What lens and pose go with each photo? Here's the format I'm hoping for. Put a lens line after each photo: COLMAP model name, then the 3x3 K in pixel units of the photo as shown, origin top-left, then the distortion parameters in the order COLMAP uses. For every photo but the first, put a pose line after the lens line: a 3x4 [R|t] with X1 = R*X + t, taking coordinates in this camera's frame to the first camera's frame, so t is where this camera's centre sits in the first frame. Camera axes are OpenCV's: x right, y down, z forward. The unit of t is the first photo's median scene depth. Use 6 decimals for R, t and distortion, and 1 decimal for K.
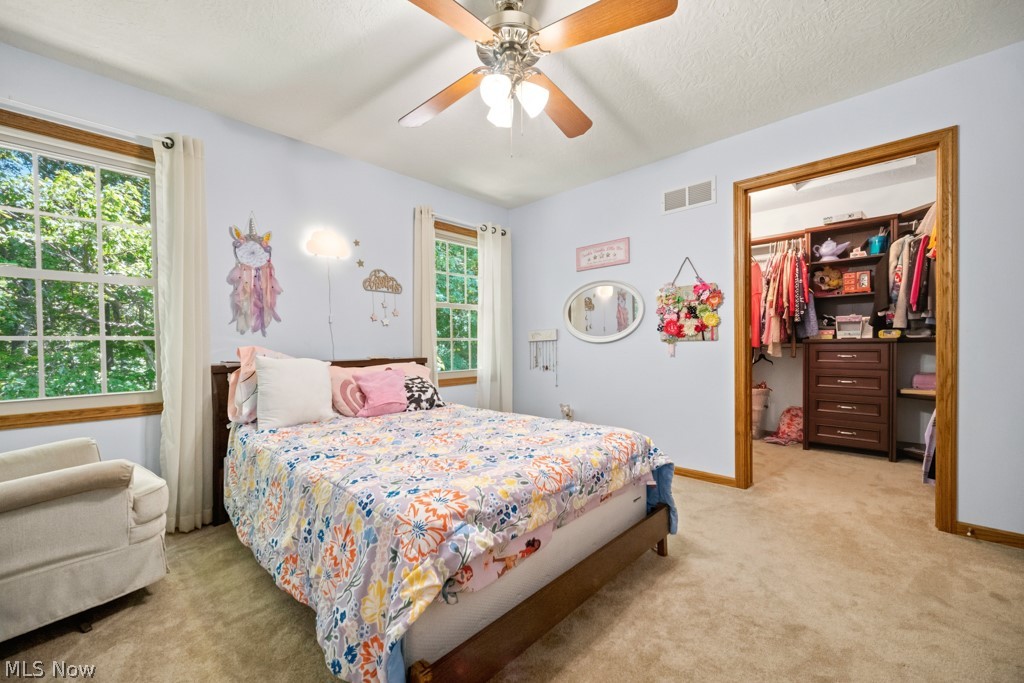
lens RADIAL K [[412.4, 0, 512.0], [0, 412.4, 341.5], [0, 0, 1]] dist [0.000521, 0.000020]
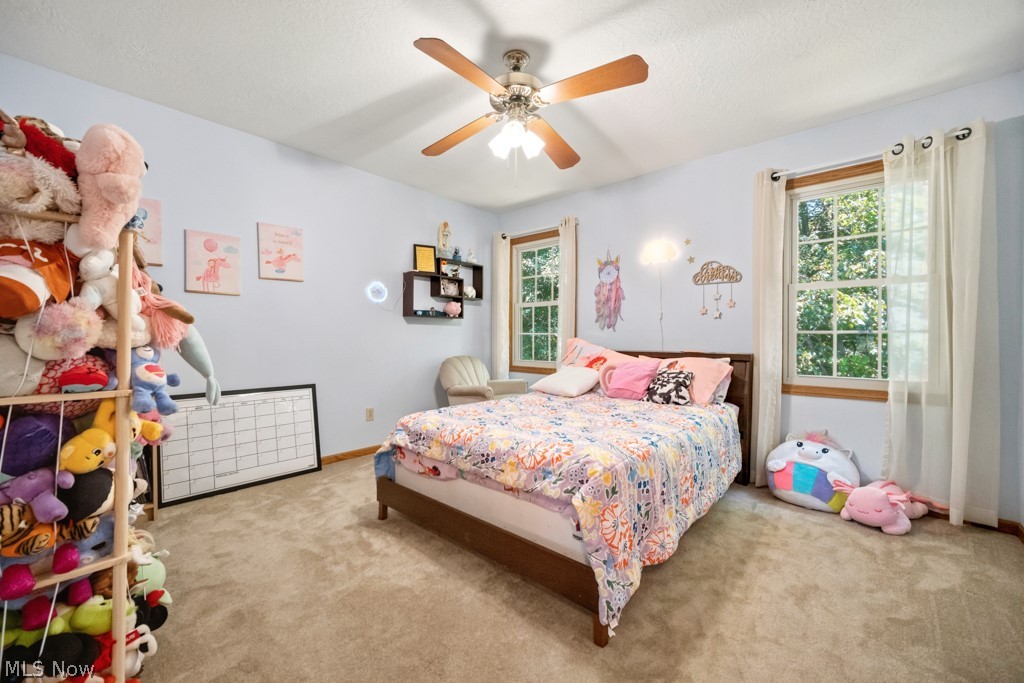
lens RADIAL K [[406.6, 0, 509.2], [0, 406.6, 337.0], [0, 0, 1]] dist [0.000757, 0.000054]
pose [[0.033087, 0.005962, -0.999435, 0.775921], [-0.000994, 0.999982, 0.005932, -0.001472], [0.999452, 0.000797, 0.033092, 0.612708]]
